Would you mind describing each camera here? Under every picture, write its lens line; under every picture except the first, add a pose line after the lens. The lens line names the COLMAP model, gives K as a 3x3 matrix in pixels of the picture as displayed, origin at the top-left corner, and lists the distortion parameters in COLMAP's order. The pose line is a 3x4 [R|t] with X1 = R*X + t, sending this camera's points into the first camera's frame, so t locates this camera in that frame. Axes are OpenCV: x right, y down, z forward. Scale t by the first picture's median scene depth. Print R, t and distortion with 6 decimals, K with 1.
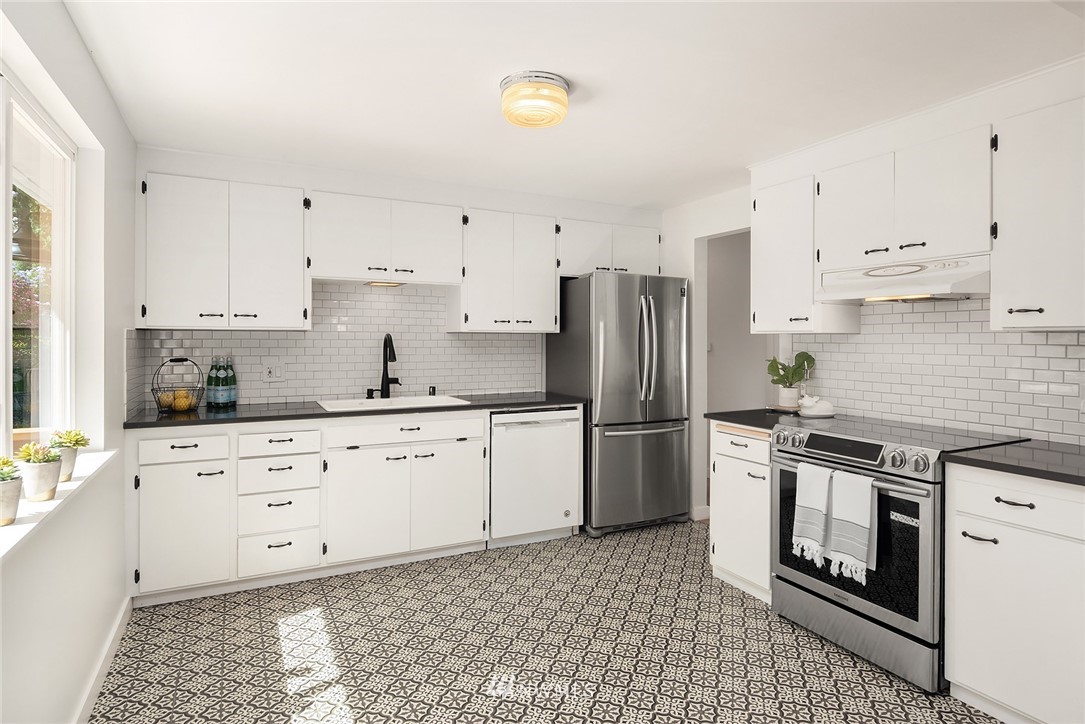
lens RADIAL K [[588.1, 0, 533.8], [0, 588.1, 353.7], [0, 0, 1]] dist [-0.001150, -0.002688]
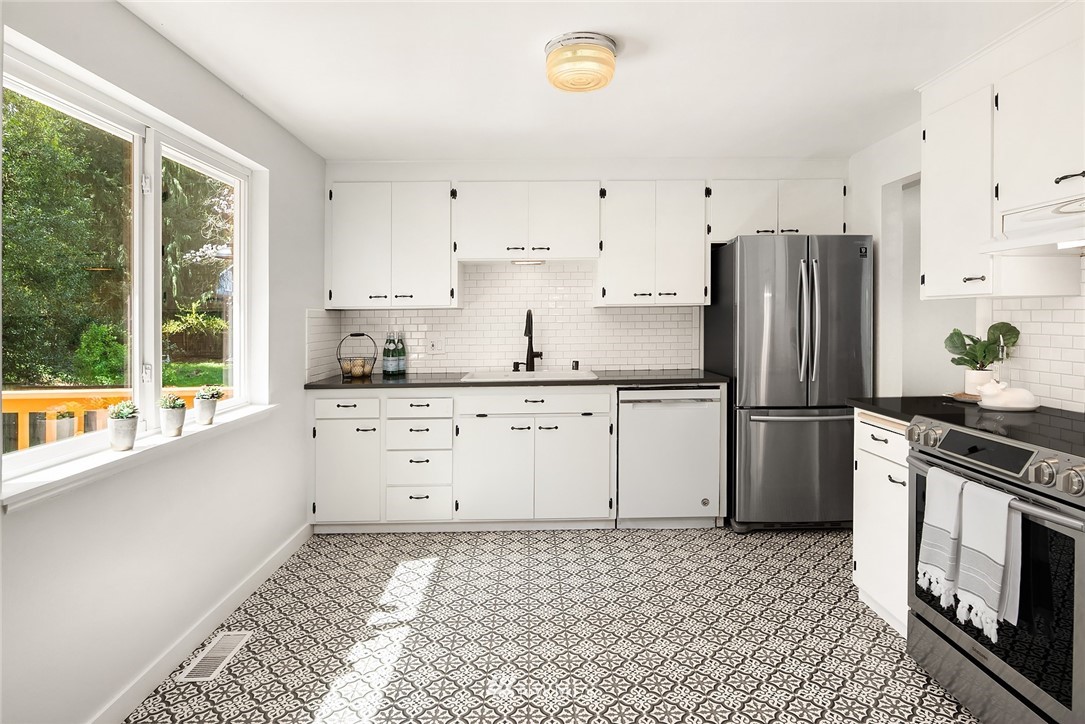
lens RADIAL K [[588.1, 0, 532.0], [0, 588.1, 327.7], [0, 0, 1]] dist [-0.001150, -0.002688]
pose [[0.899973, -0.006676, -0.435894, 0.246504], [0.004370, 0.999971, -0.006293, 0.005676], [0.435924, 0.003758, 0.899976, 0.067270]]
